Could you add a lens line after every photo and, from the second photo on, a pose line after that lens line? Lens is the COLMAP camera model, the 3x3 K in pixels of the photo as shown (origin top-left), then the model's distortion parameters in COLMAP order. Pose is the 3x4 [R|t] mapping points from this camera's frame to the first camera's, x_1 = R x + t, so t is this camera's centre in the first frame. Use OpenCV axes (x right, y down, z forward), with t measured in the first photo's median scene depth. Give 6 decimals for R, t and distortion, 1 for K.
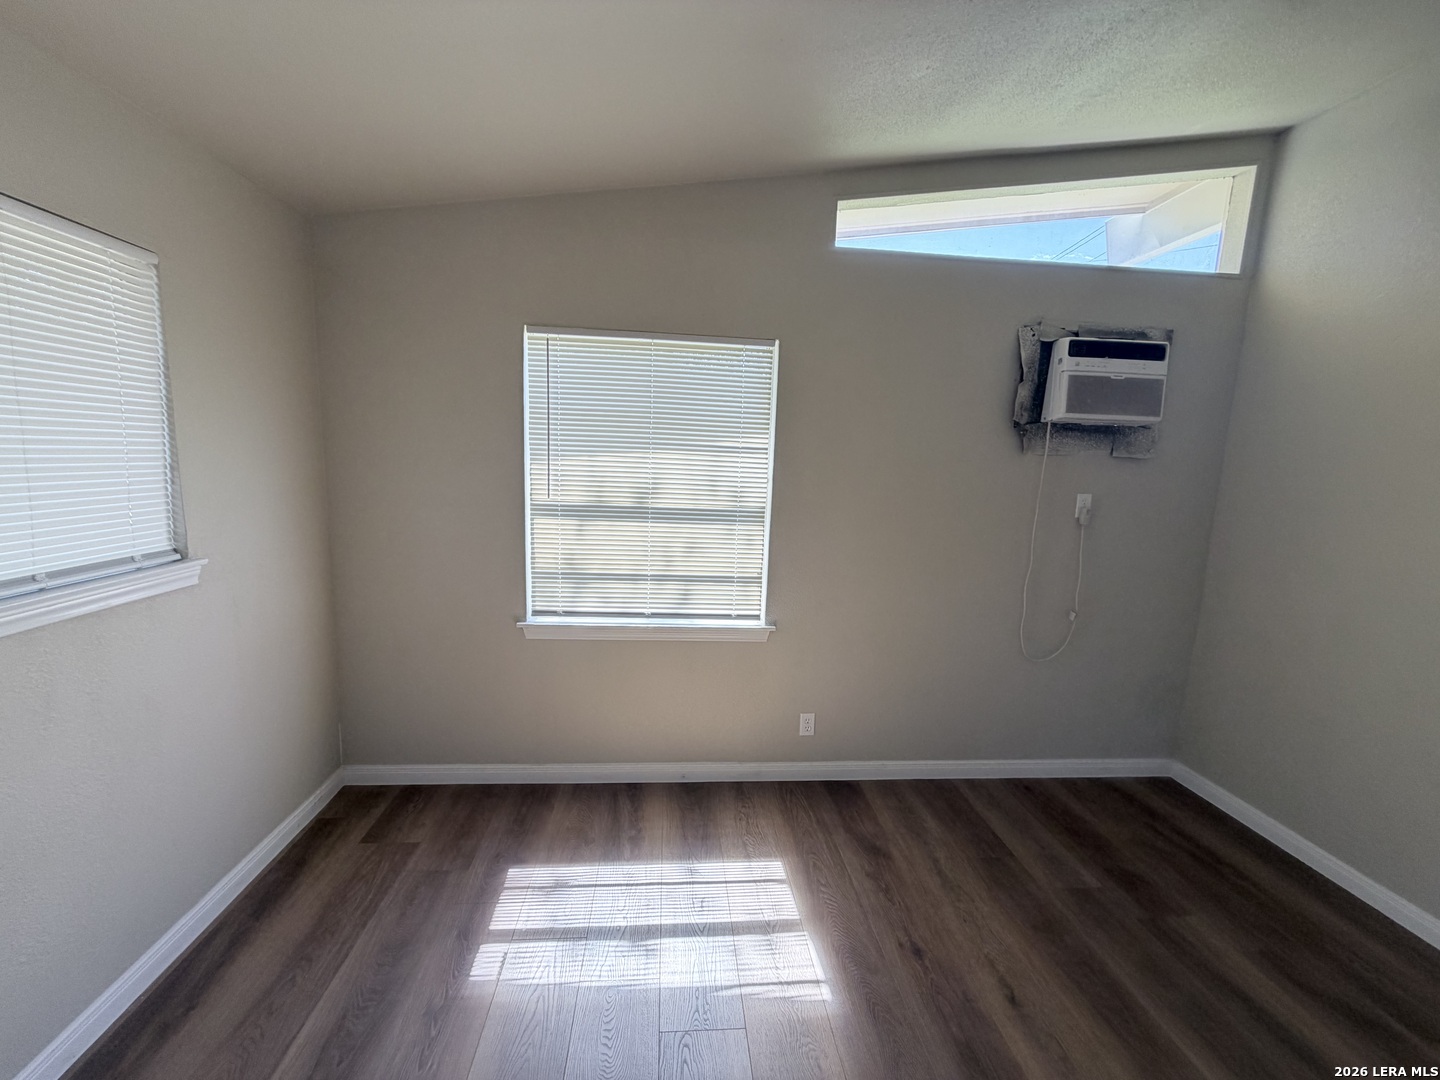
lens RADIAL K [[574.8, 0, 712.8], [0, 574.8, 538.4], [0, 0, 1]] dist [-0.000244, 0.000671]
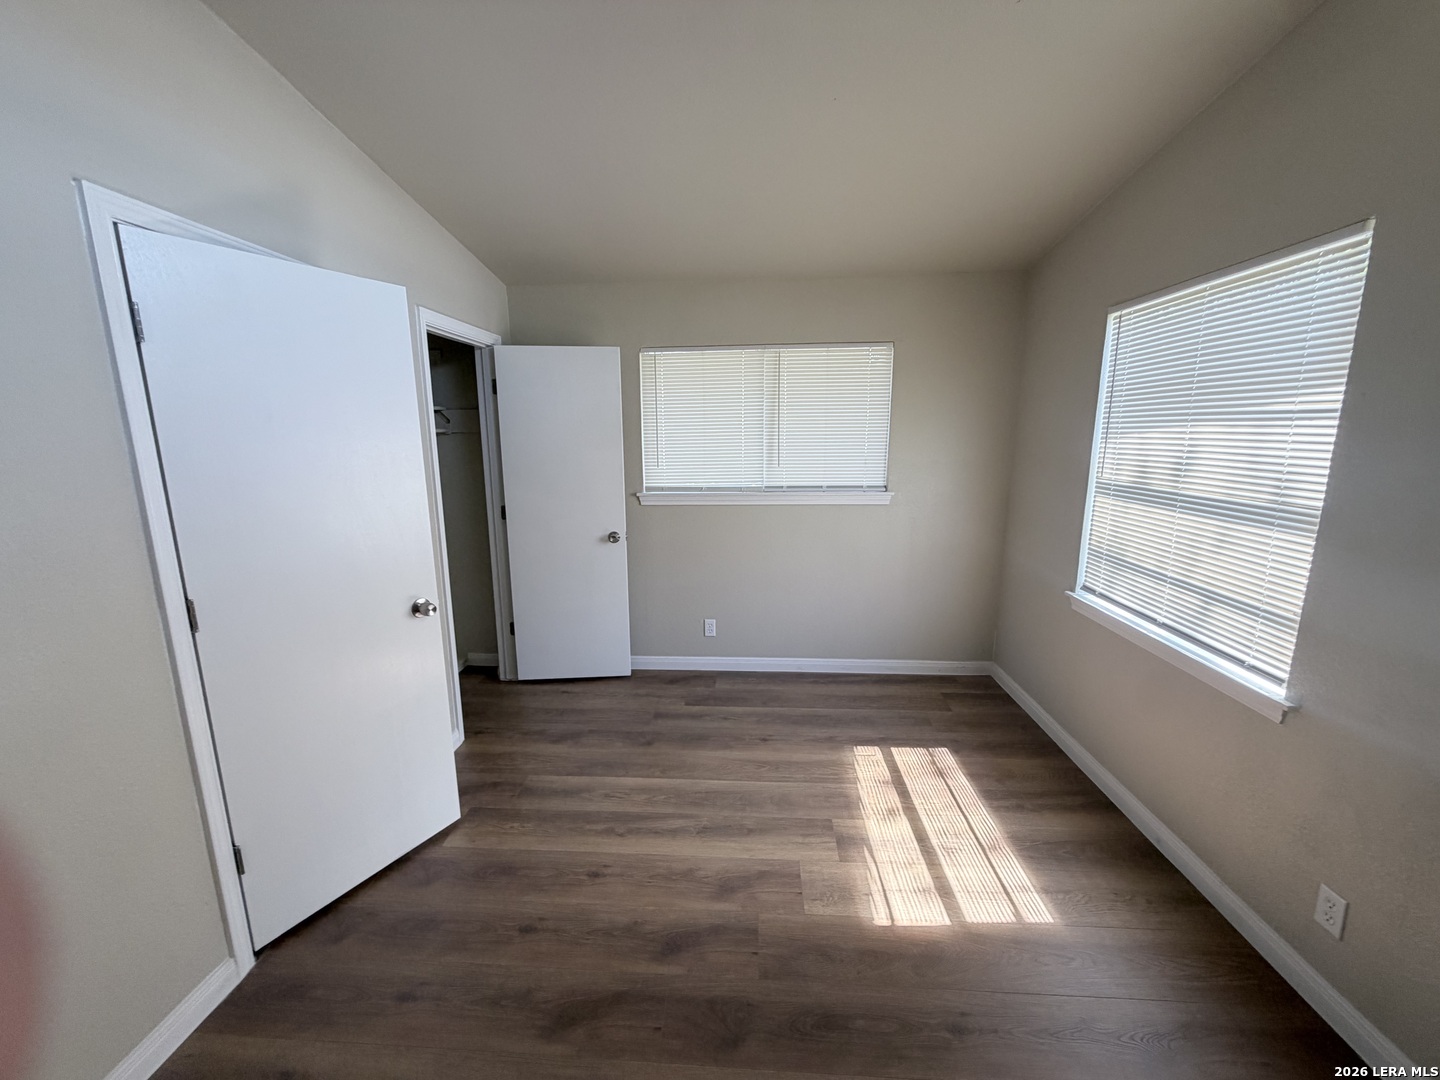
lens RADIAL K [[574.8, 0, 723.5], [0, 574.8, 541.7], [0, 0, 1]] dist [-0.000244, 0.000671]
pose [[-0.128189, 0.151437, -0.980120, 0.799114], [-0.145705, 0.974673, 0.169653, -0.032225], [0.980988, 0.164556, -0.102877, 0.470423]]
